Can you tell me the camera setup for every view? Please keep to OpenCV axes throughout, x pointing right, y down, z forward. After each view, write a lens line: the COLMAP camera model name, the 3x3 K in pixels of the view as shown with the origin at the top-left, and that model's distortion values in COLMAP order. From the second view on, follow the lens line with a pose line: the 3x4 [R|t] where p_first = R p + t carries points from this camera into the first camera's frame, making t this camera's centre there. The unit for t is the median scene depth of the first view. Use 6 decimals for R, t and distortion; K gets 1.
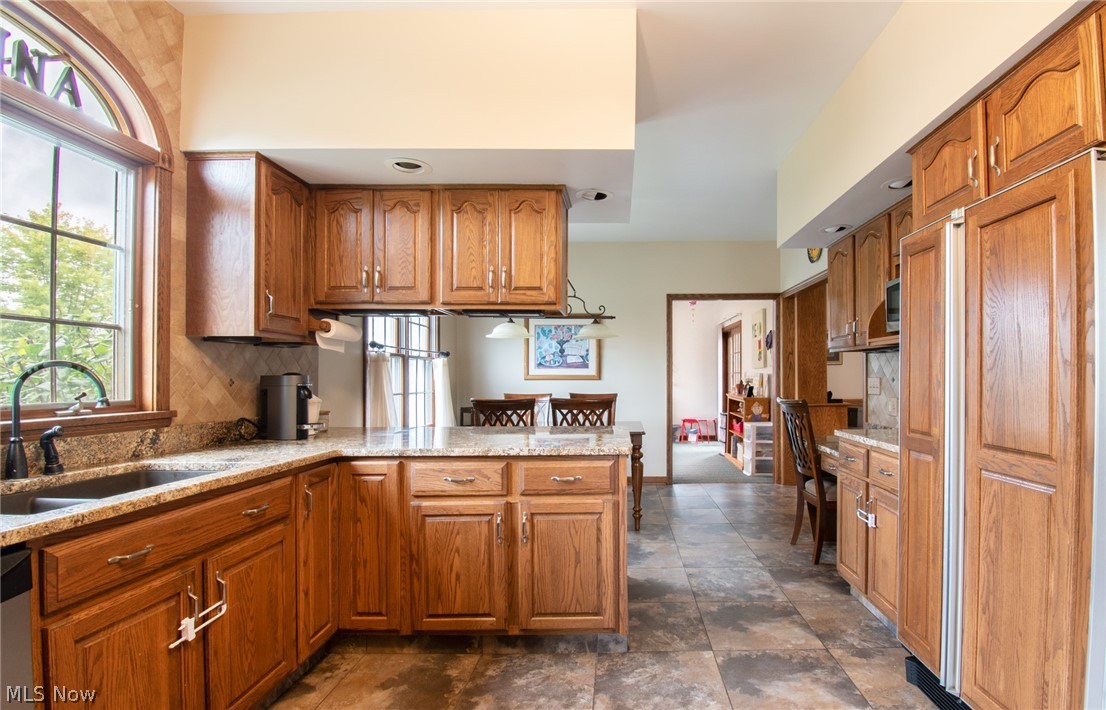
lens RADIAL K [[534.8, 0, 624.7], [0, 534.8, 374.3], [0, 0, 1]] dist [-0.018738, -0.008888]
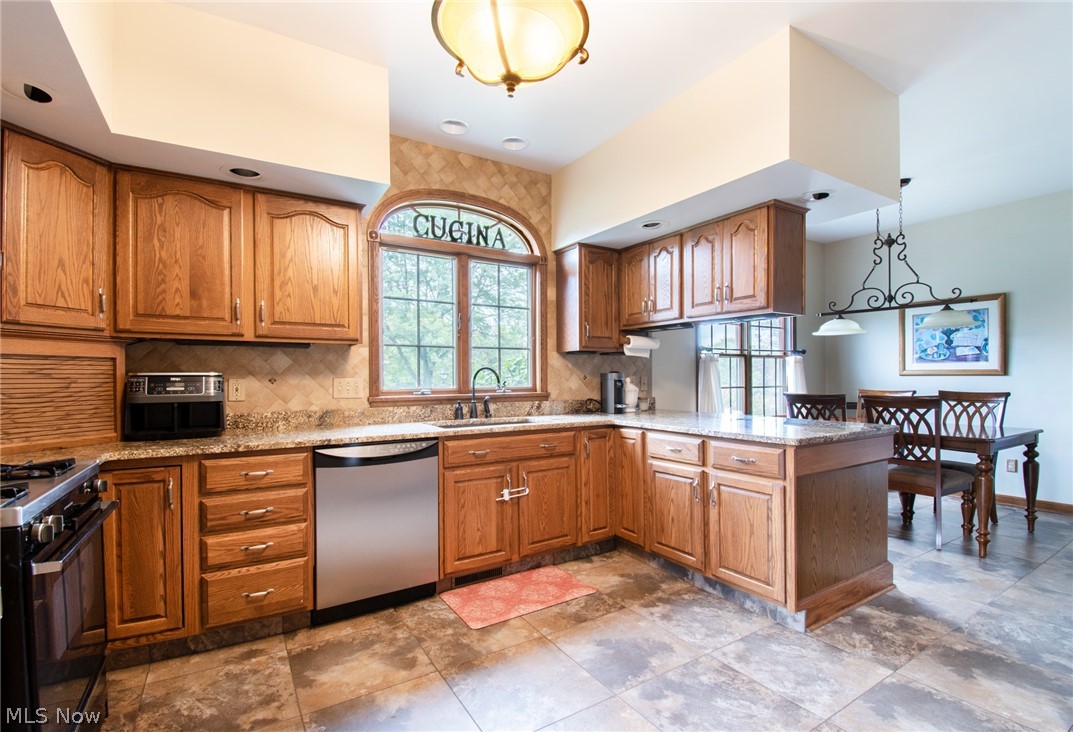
lens RADIAL K [[494.3, 0, 544.1], [0, 494.3, 379.1], [0, 0, 1]] dist [-0.026562, -0.003231]
pose [[0.515858, 0.003124, -0.856669, 0.591396], [0.011404, 0.999880, 0.010513, 0.002539], [0.856598, -0.015193, 0.515760, 0.070630]]
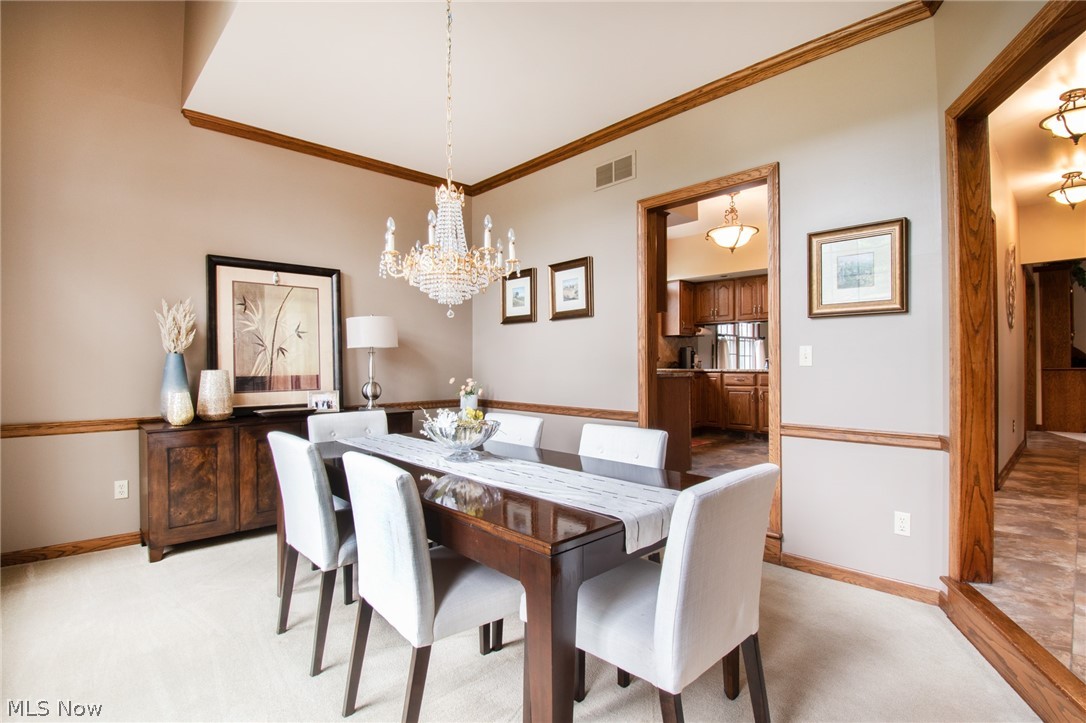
lens RADIAL K [[548.9, 0, 540.7], [0, 548.9, 363.5], [0, 0, 1]] dist [-0.000074, -0.000101]
pose [[0.689153, -0.000249, -0.724616, 1.160365], [0.004974, 0.999978, 0.004388, 0.085846], [0.724599, -0.006628, 0.689139, -1.950219]]
